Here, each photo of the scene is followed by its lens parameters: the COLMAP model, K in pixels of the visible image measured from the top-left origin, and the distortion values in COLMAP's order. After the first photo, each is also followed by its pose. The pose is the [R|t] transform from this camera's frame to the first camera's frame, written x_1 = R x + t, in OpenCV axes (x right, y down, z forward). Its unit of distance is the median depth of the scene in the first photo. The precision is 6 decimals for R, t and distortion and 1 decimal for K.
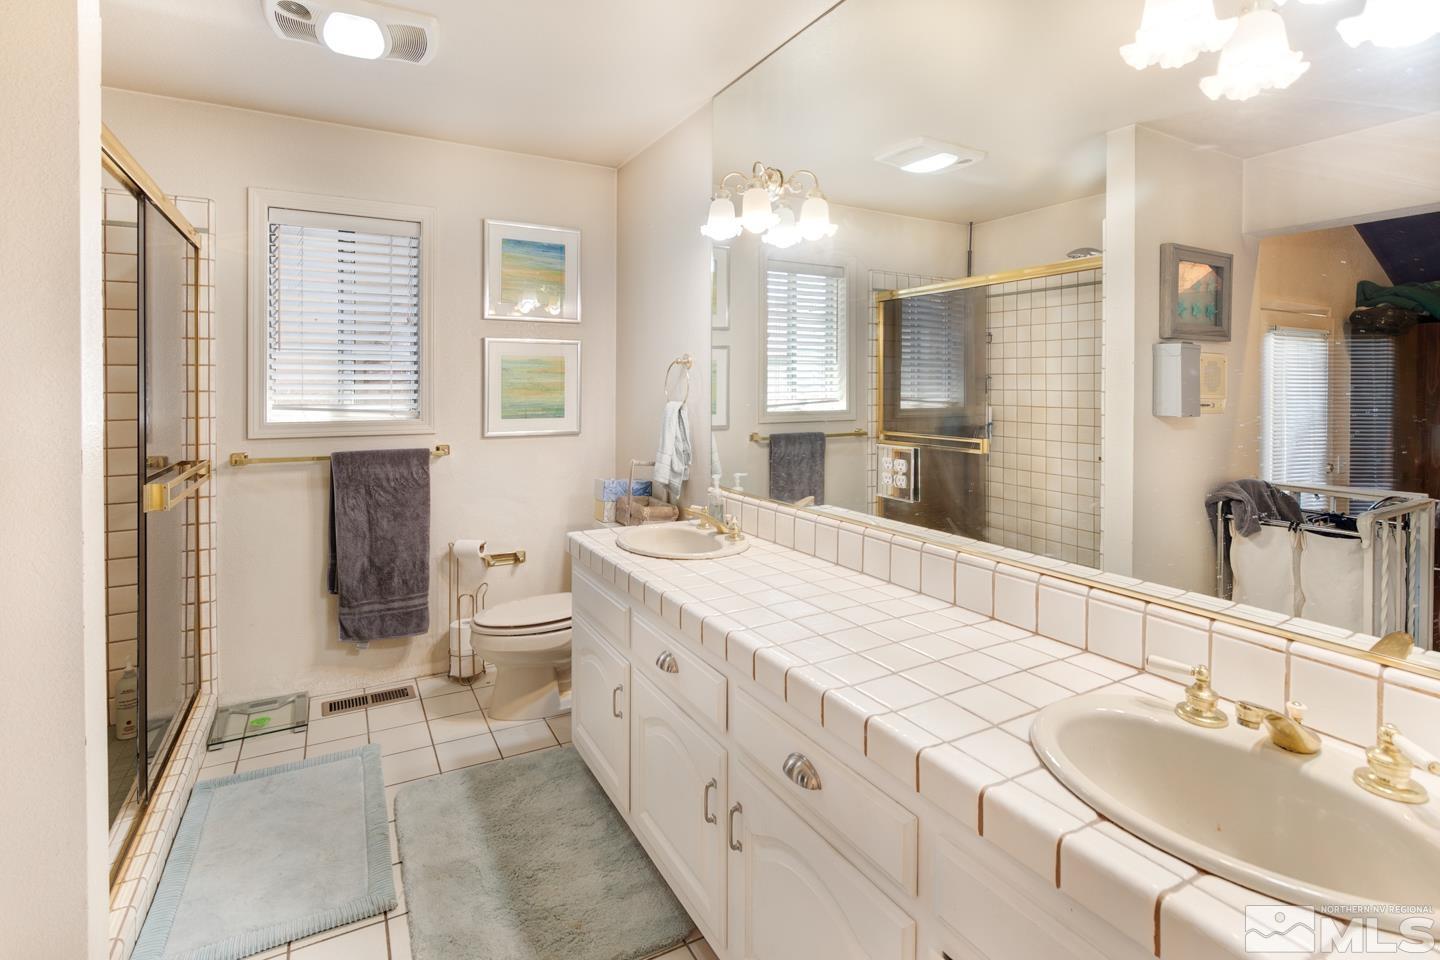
lens RADIAL K [[682.9, 0, 721.0], [0, 682.9, 449.7], [0, 0, 1]] dist [-0.006915, -0.000058]
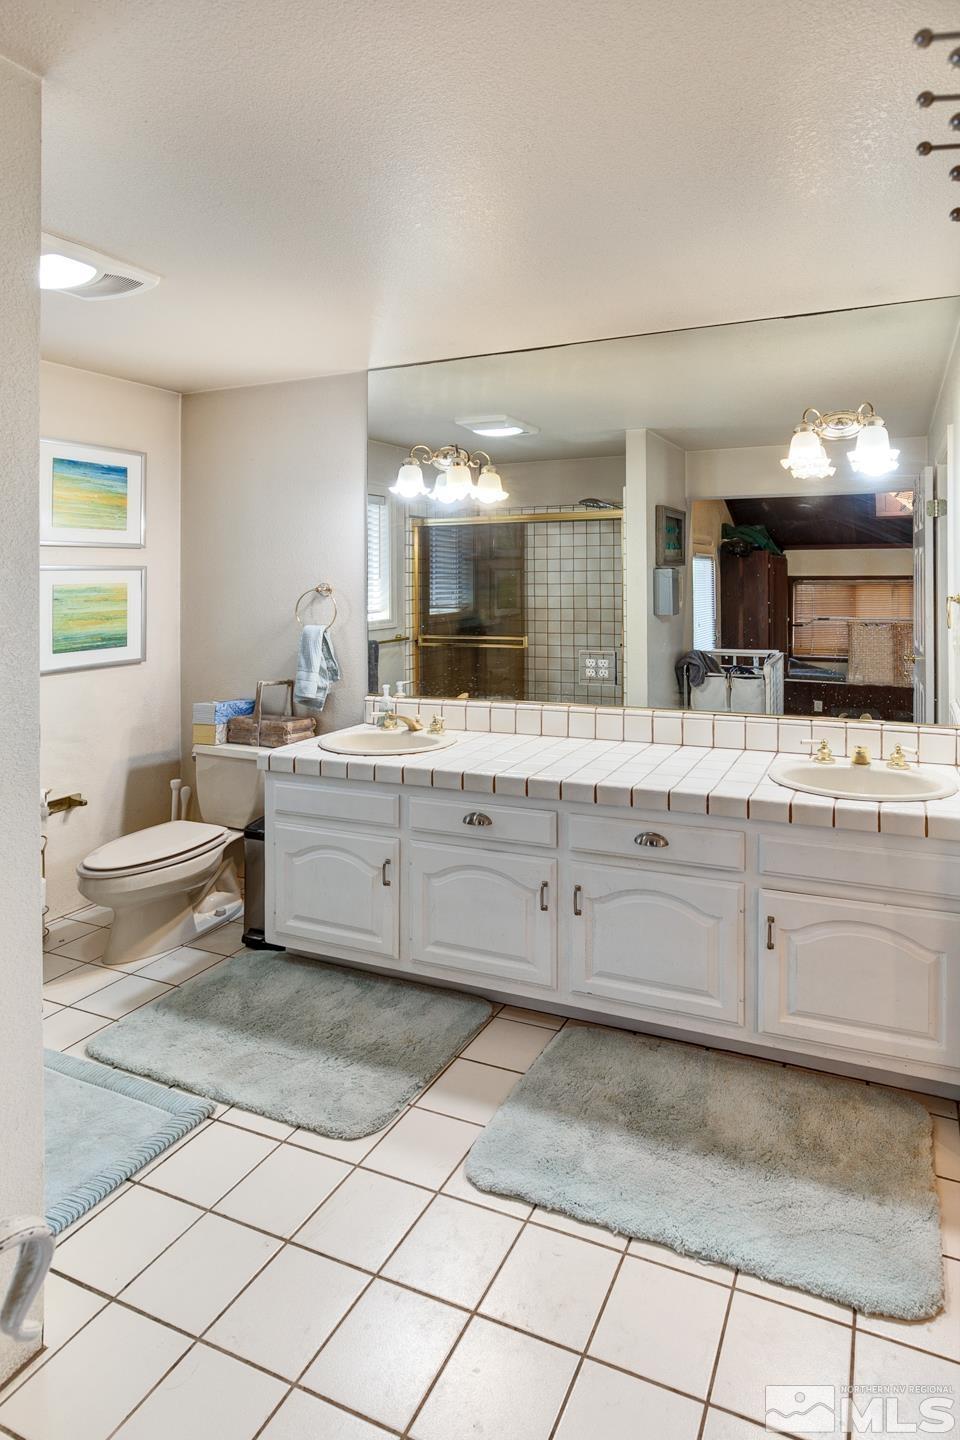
lens RADIAL K [[682.9, 0, 480.8], [0, 682.9, 672.5], [0, 0, 1]] dist [-0.006915, -0.000058]
pose [[0.852427, -0.104474, 0.512303, -0.343587], [0.083675, 0.994463, 0.063573, -0.034318], [-0.516108, -0.011324, 0.856449, -0.086683]]
